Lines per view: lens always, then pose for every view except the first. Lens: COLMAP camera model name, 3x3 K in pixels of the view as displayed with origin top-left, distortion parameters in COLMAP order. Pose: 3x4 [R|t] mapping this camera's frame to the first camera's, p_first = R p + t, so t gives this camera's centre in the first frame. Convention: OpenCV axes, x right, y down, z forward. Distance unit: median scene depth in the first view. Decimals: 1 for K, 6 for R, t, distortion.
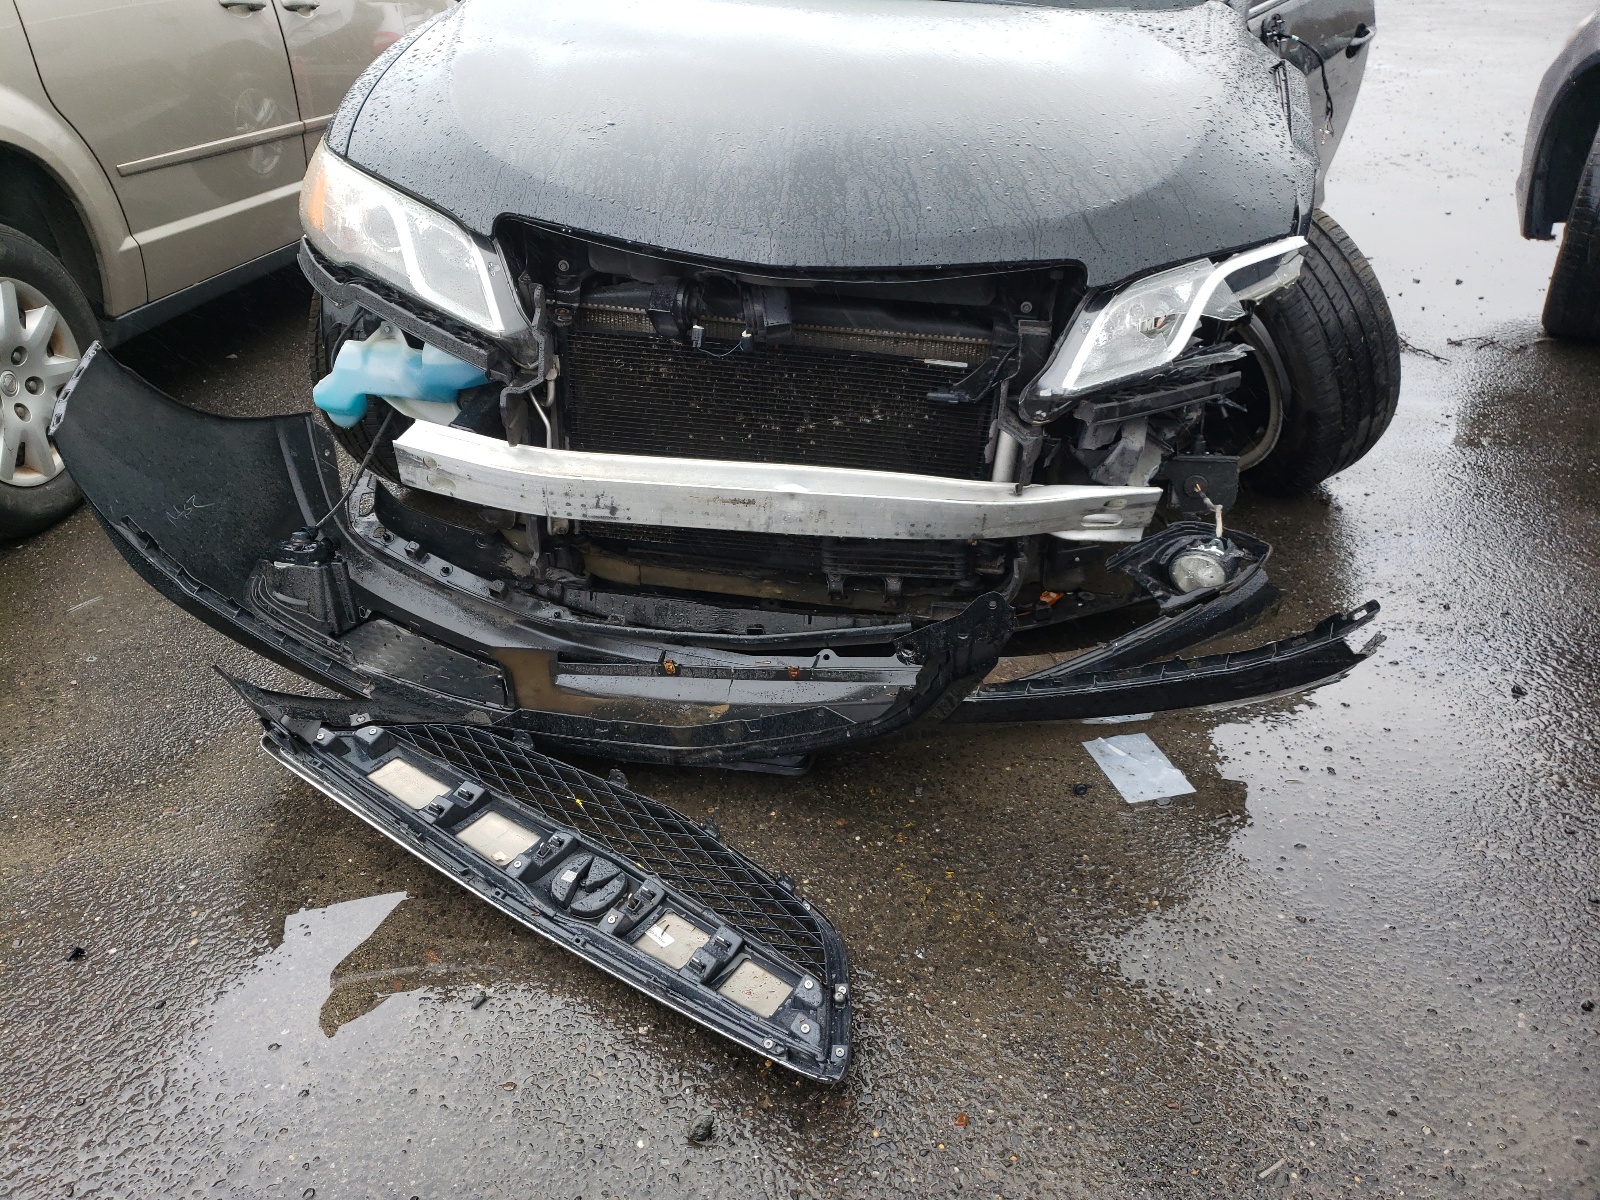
lens RADIAL K [[1213.3, 0, 764.1], [0, 1213.3, 597.2], [0, 0, 1]] dist [0.072517, -0.071785]
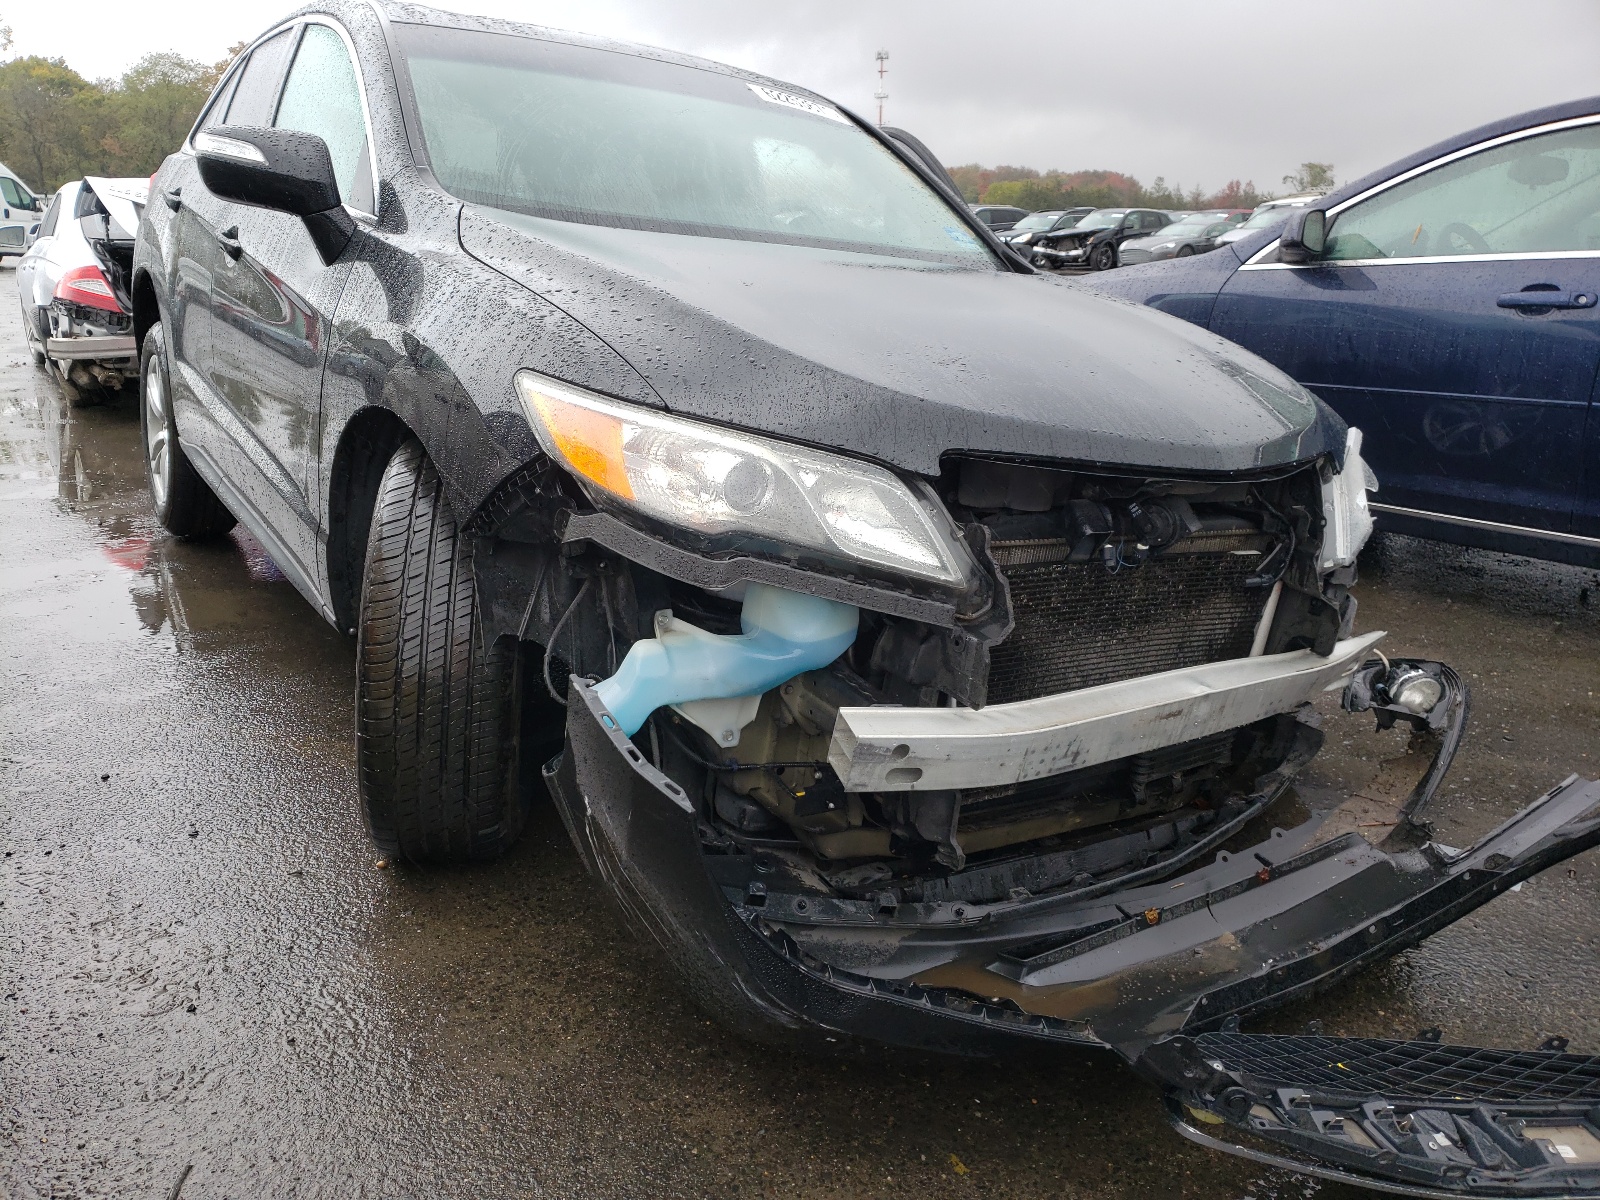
lens RADIAL K [[1213.3, 0, 764.1], [0, 1213.3, 597.2], [0, 0, 1]] dist [0.072517, -0.071785]
pose [[0.736907, -0.134970, 0.662383, -0.879323], [0.281718, 0.952036, -0.119423, -0.142332], [-0.614495, 0.274609, 0.739585, 0.460349]]
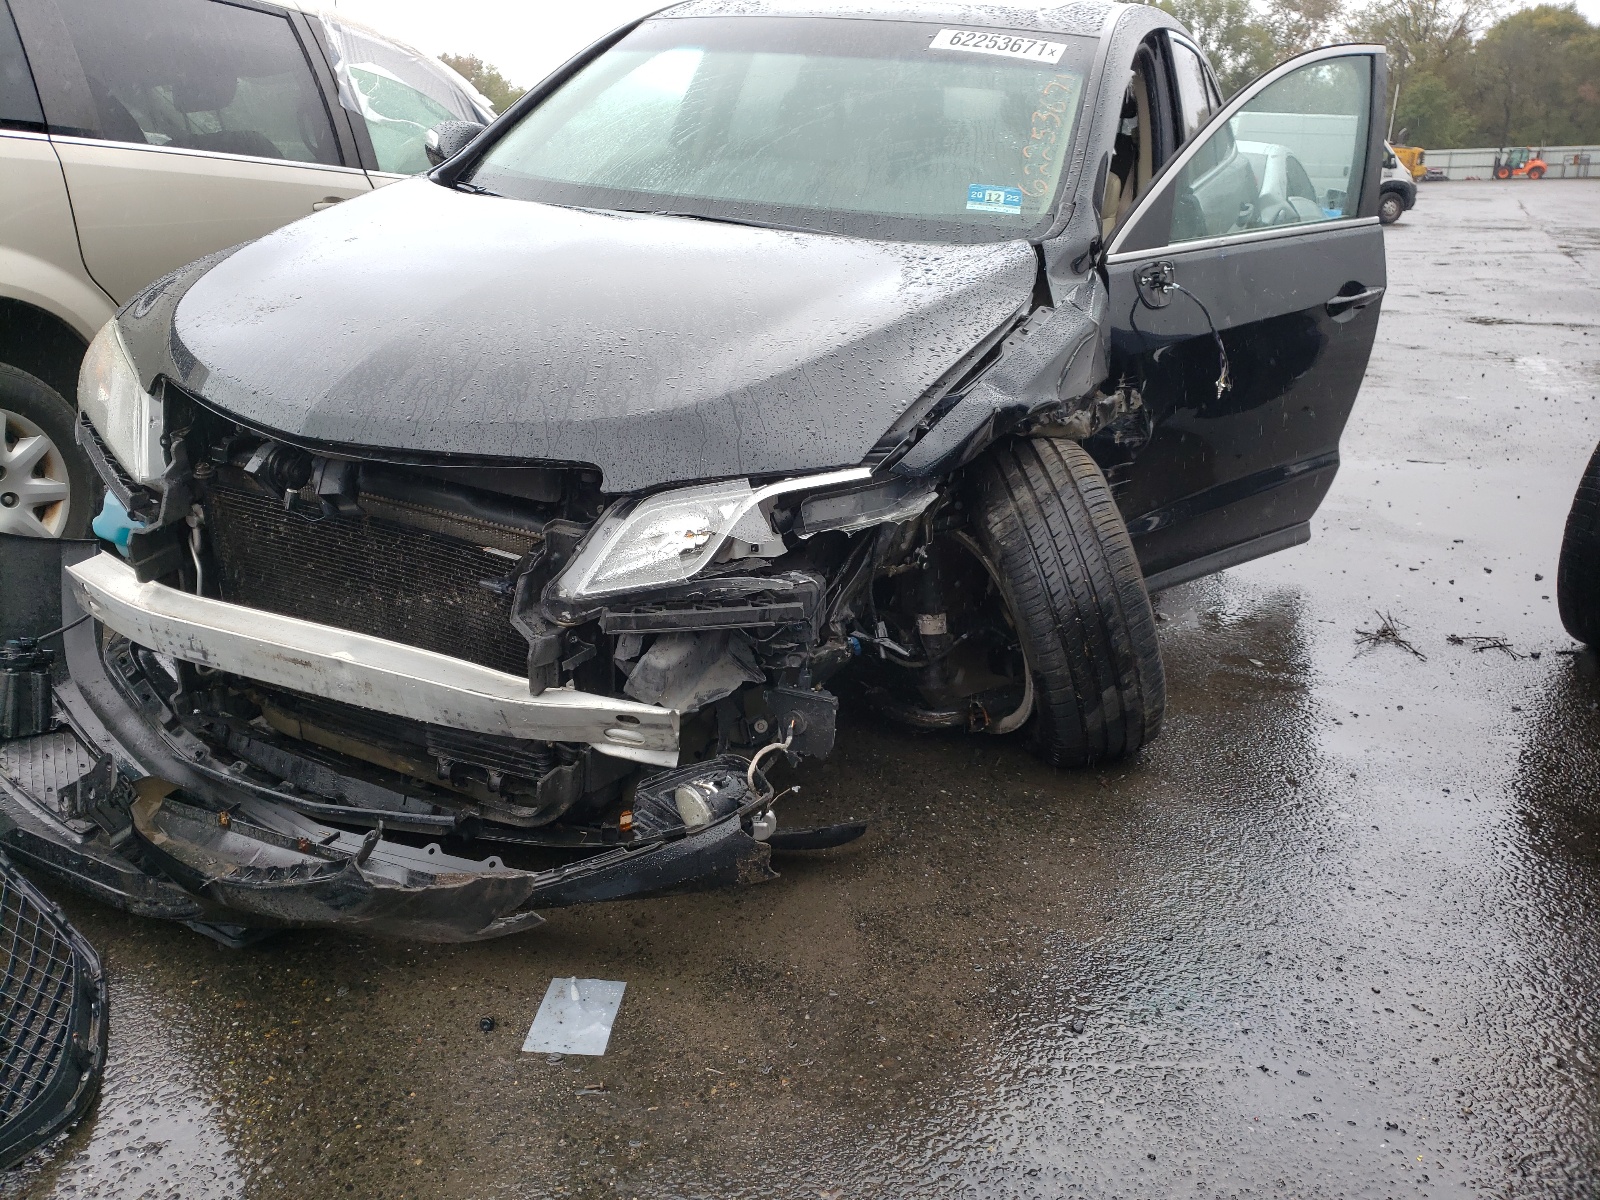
lens RADIAL K [[1213.3, 0, 764.1], [0, 1213.3, 597.2], [0, 0, 1]] dist [0.072517, -0.071785]
pose [[0.954248, 0.128323, -0.270082, 0.613884], [-0.172678, 0.973889, -0.147384, -0.048379], [0.244117, 0.187278, 0.951490, 0.119576]]
